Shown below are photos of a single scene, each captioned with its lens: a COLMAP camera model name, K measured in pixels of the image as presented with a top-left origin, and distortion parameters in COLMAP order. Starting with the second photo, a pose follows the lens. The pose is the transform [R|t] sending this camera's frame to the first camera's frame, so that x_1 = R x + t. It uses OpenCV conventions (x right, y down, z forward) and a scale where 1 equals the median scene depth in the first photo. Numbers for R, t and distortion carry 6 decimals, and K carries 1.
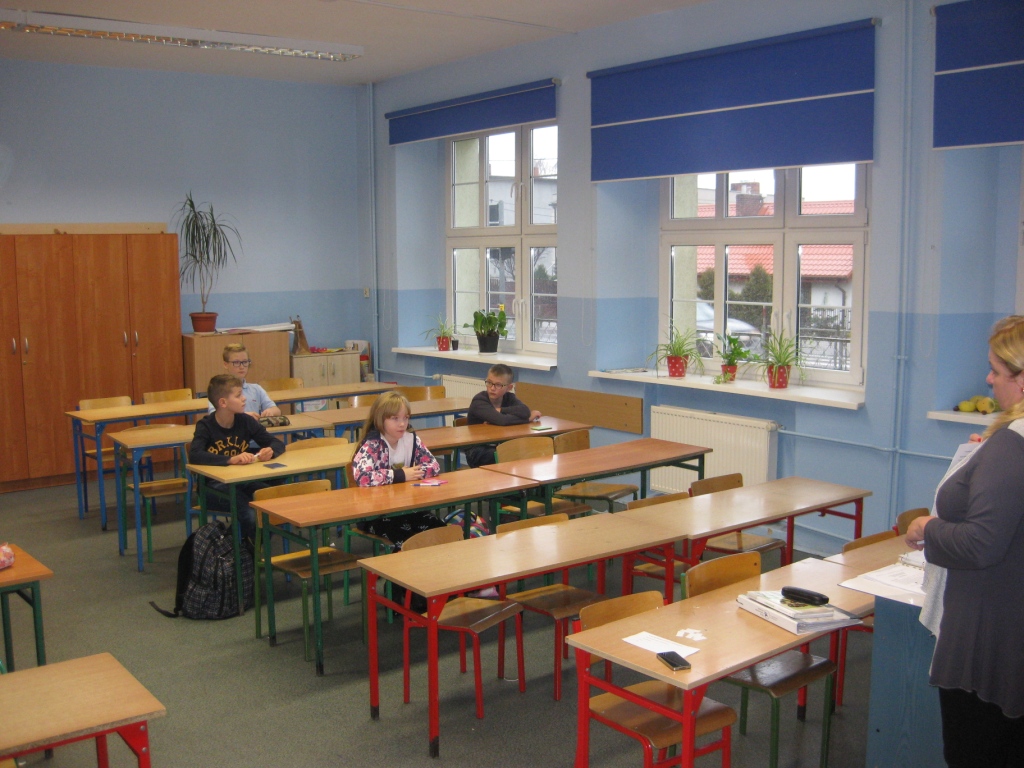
lens RADIAL K [[1080.1, 0, 511.7], [0, 1080.1, 382.7], [0, 0, 1]] dist [-0.122374, 0.000000]
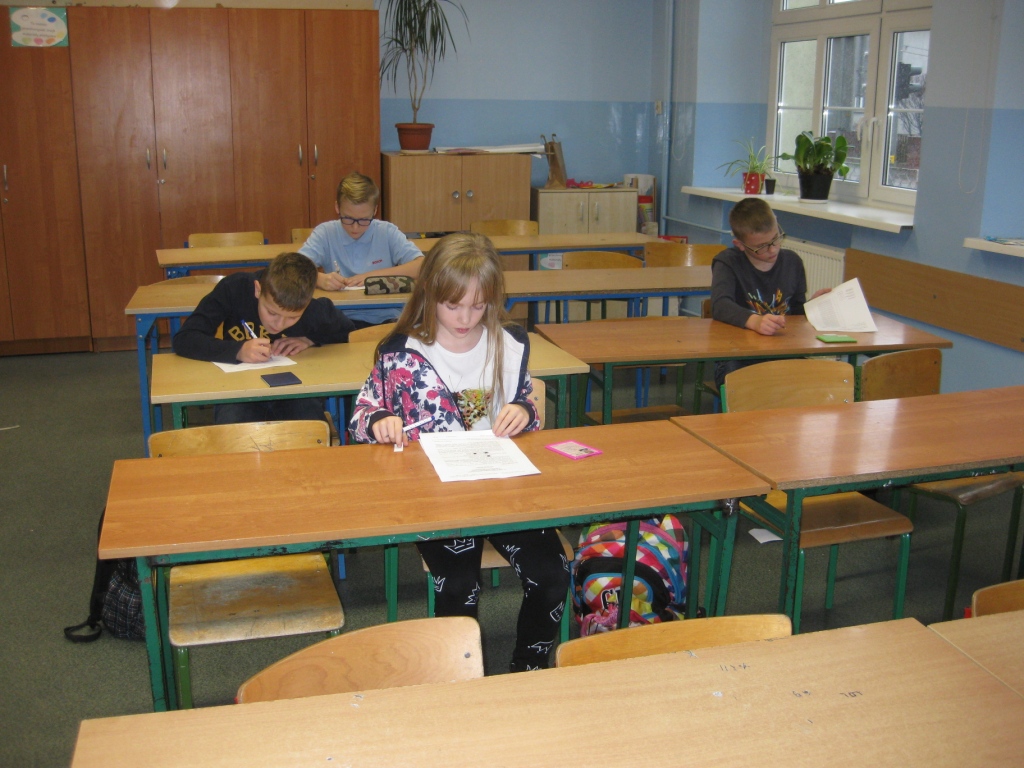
lens RADIAL K [[1080.1, 0, 513.3], [0, 1080.1, 386.7], [0, 0, 1]] dist [-0.122374, 0.000000]
pose [[0.934981, 0.107392, -0.338051, 0.037718], [-0.059257, 0.986962, 0.149646, -0.001969], [0.349714, -0.119884, 0.929154, 0.326931]]
